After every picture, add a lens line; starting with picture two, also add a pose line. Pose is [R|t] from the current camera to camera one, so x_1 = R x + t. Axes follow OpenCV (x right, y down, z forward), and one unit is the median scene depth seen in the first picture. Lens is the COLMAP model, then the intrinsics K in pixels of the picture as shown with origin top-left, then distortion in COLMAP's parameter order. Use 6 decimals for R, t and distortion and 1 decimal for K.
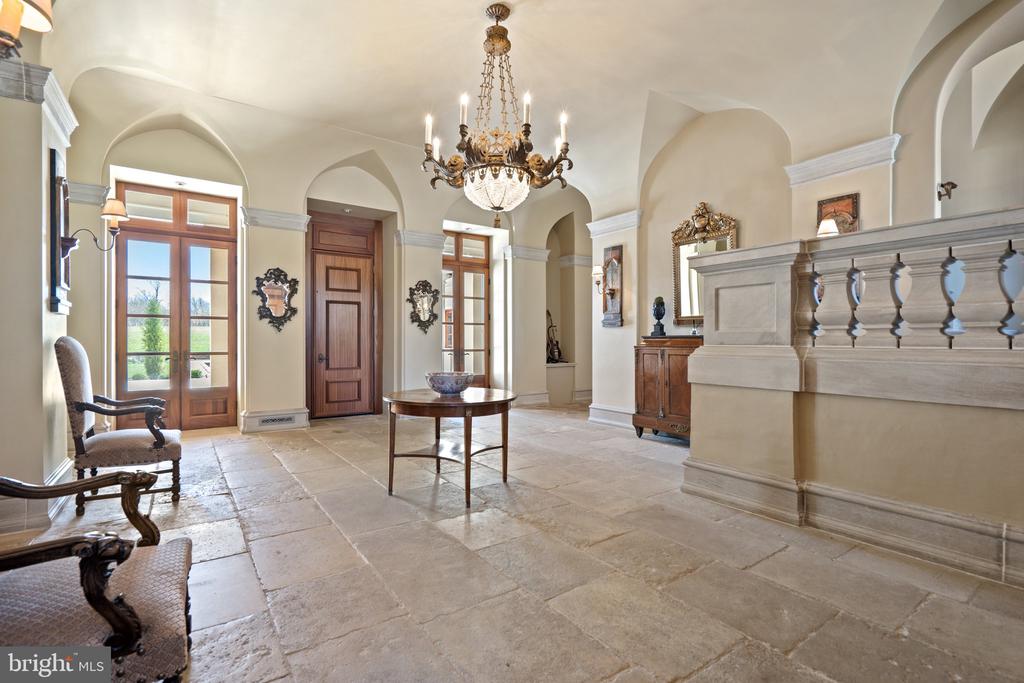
lens RADIAL K [[470.2, 0, 511.1], [0, 470.2, 341.2], [0, 0, 1]] dist [-0.008856, 0.001115]
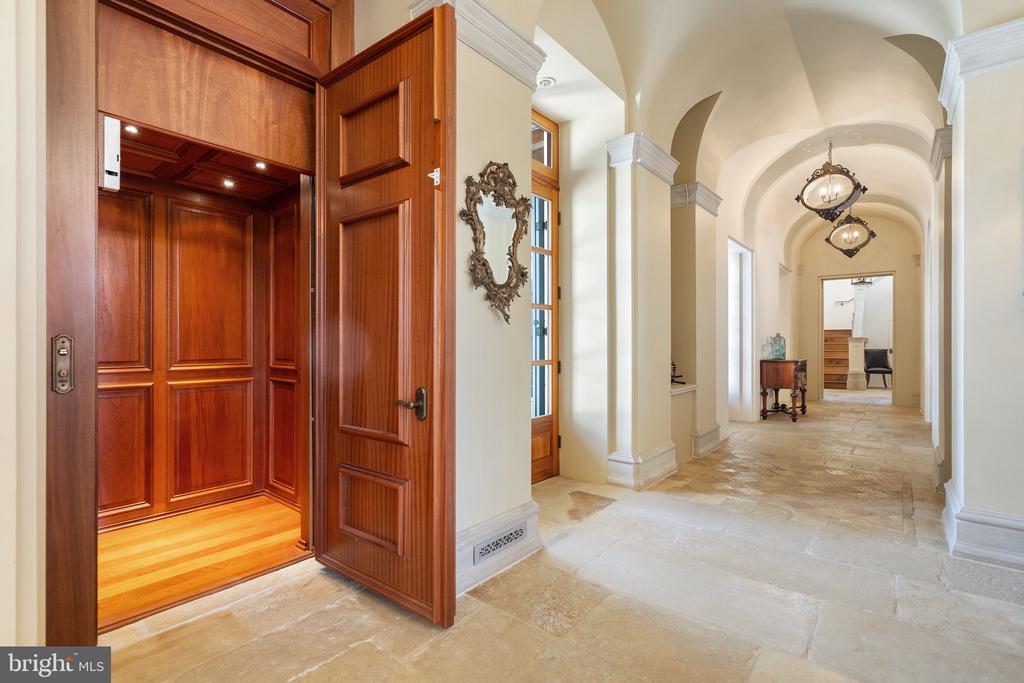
lens RADIAL K [[470.2, 0, 506.0], [0, 470.2, 341.6], [0, 0, 1]] dist [-0.008856, 0.001115]
pose [[0.966210, 0.003677, 0.257731, -0.315193], [-0.002762, 0.999989, -0.003909, -0.000504], [-0.257743, 0.003065, 0.966209, 0.790877]]
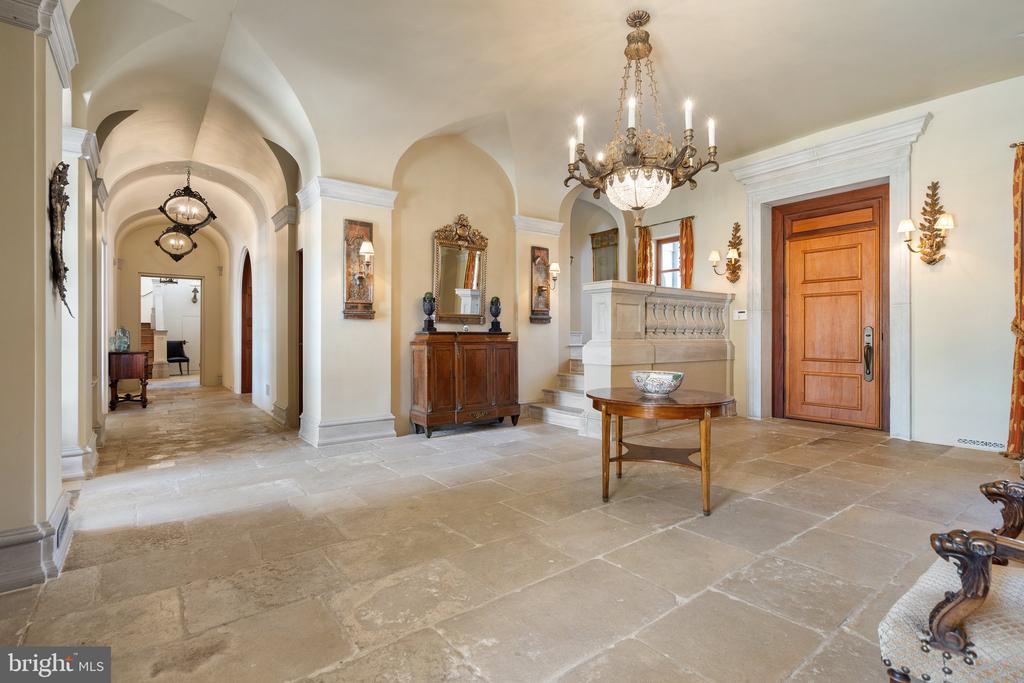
lens RADIAL K [[470.2, 0, 506.1], [0, 470.2, 337.6], [0, 0, 1]] dist [-0.008856, 0.001115]
pose [[-0.038496, -0.002156, 0.999256, -0.627222], [0.000544, 0.999997, 0.002178, -0.000156], [-0.999259, 0.000627, -0.038495, 0.801081]]
